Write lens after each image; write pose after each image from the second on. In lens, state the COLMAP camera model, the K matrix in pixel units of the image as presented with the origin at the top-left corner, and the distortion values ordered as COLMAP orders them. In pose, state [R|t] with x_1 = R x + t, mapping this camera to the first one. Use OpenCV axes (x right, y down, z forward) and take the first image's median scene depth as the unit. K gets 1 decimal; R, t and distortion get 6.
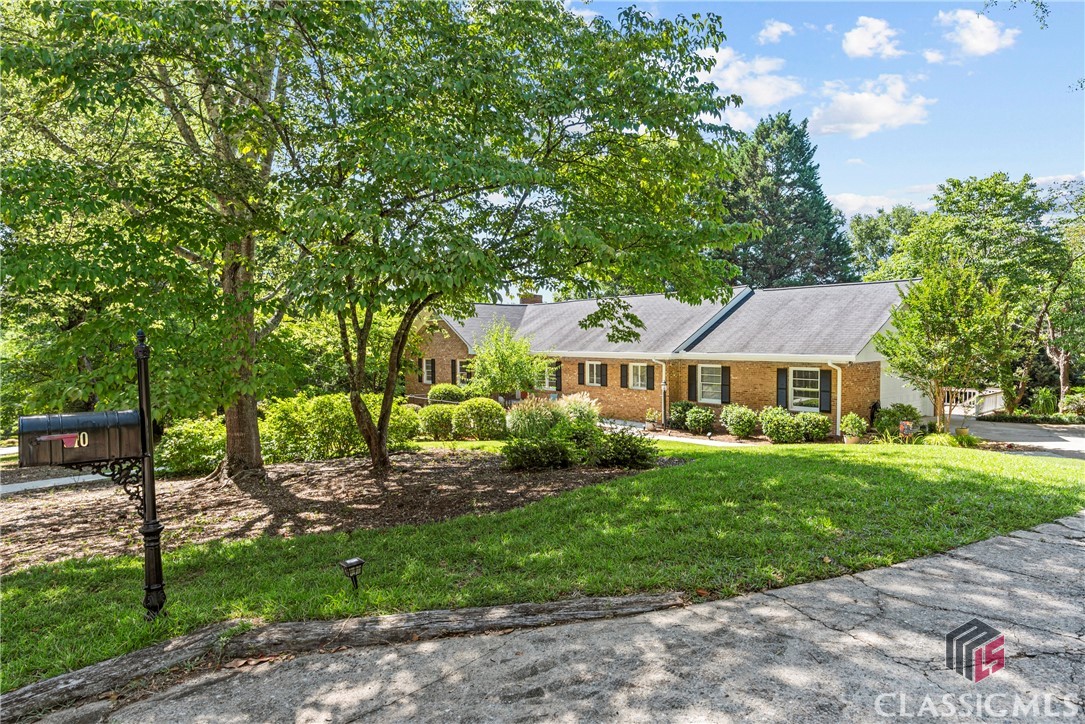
lens RADIAL K [[620.4, 0, 540.6], [0, 620.4, 362.0], [0, 0, 1]] dist [-0.008302, 0.000066]
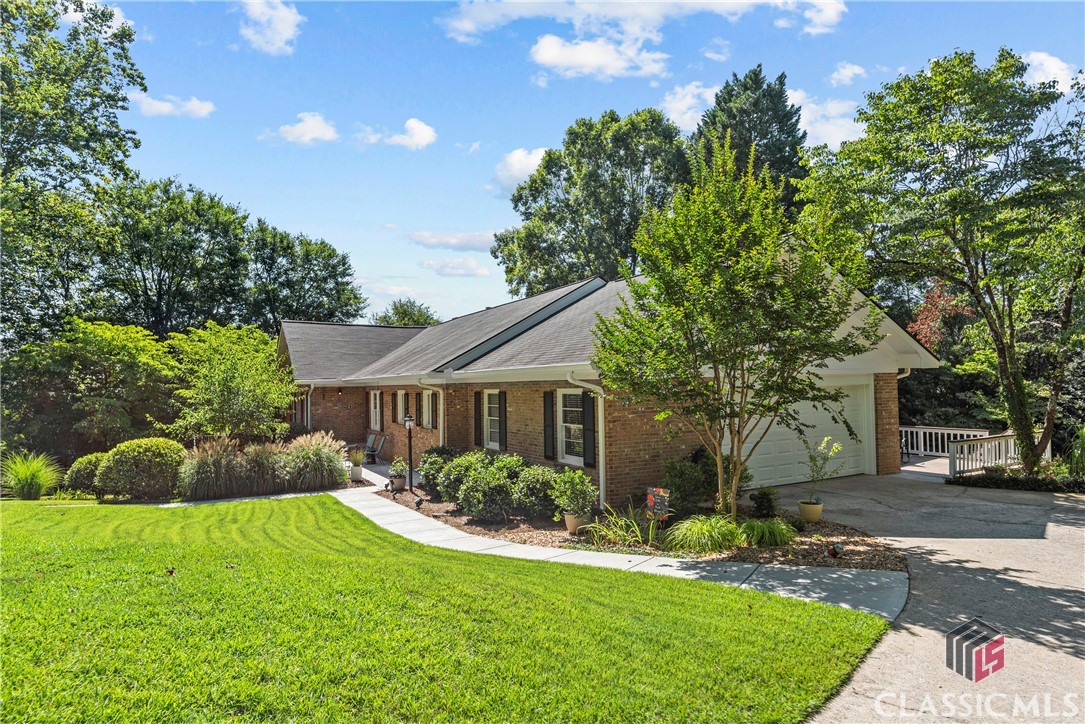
lens RADIAL K [[620.4, 0, 544.1], [0, 620.4, 365.7], [0, 0, 1]] dist [-0.008302, 0.000066]
pose [[0.982999, -0.012908, -0.183155, 0.443201], [0.000950, 0.997870, -0.065227, 0.022153], [0.183607, 0.063944, 0.980918, 0.360384]]
